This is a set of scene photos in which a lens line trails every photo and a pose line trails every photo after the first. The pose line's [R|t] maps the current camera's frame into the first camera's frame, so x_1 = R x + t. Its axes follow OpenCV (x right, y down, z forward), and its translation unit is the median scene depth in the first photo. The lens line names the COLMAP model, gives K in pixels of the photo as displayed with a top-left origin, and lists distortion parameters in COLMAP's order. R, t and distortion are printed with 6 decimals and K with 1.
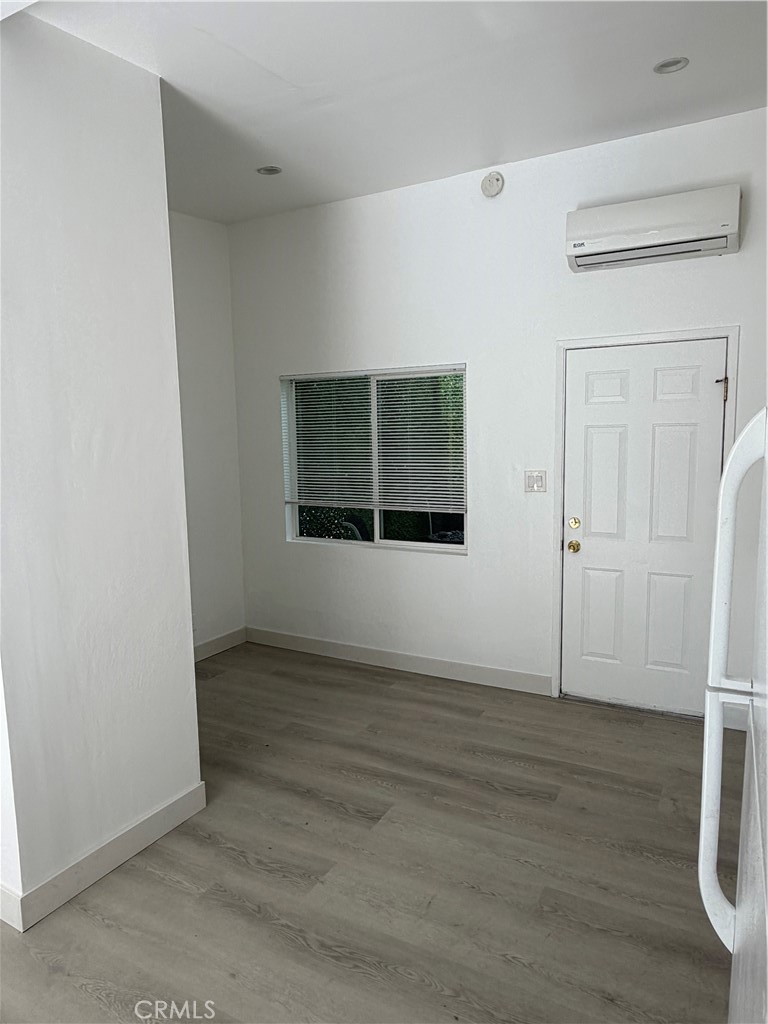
lens RADIAL K [[645.5, 0, 384.0], [0, 645.5, 512.0], [0, 0, 1]] dist [-0.002482, -0.001429]
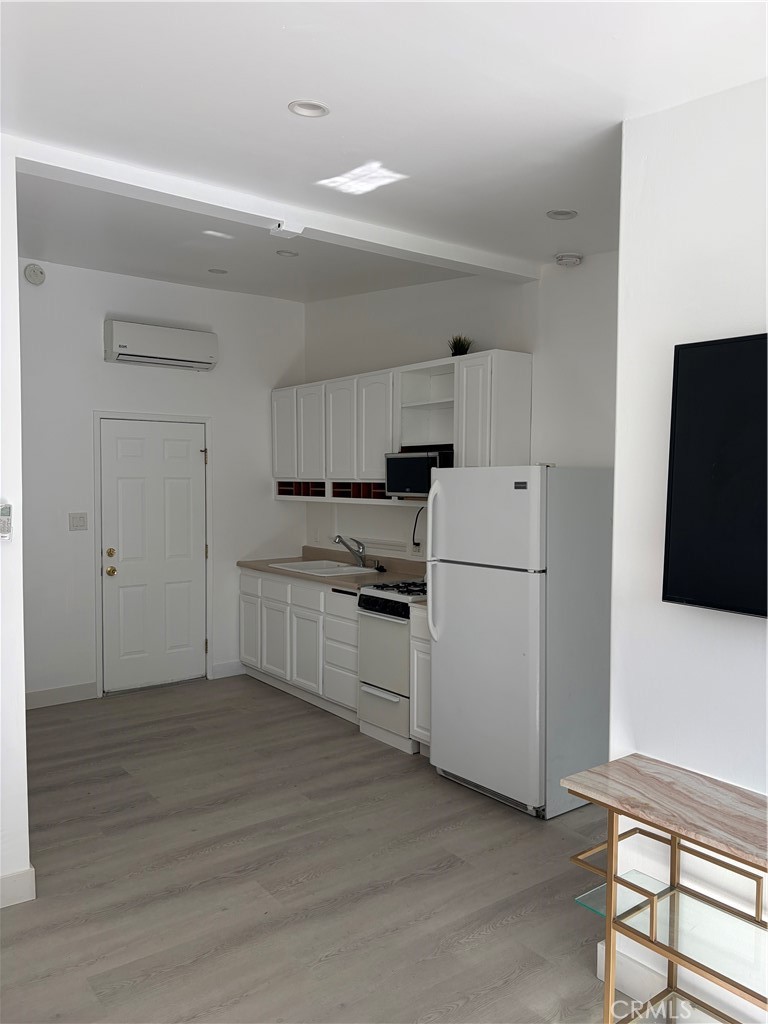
lens RADIAL K [[772.6, 0, 384.1], [0, 772.6, 528.0], [0, 0, 1]] dist [0.051449, -0.095645]
pose [[0.412042, -0.036392, 0.910438, -1.078337], [0.091570, 0.995797, -0.001638, 0.024808], [-0.906552, 0.084043, 0.413643, -0.156513]]
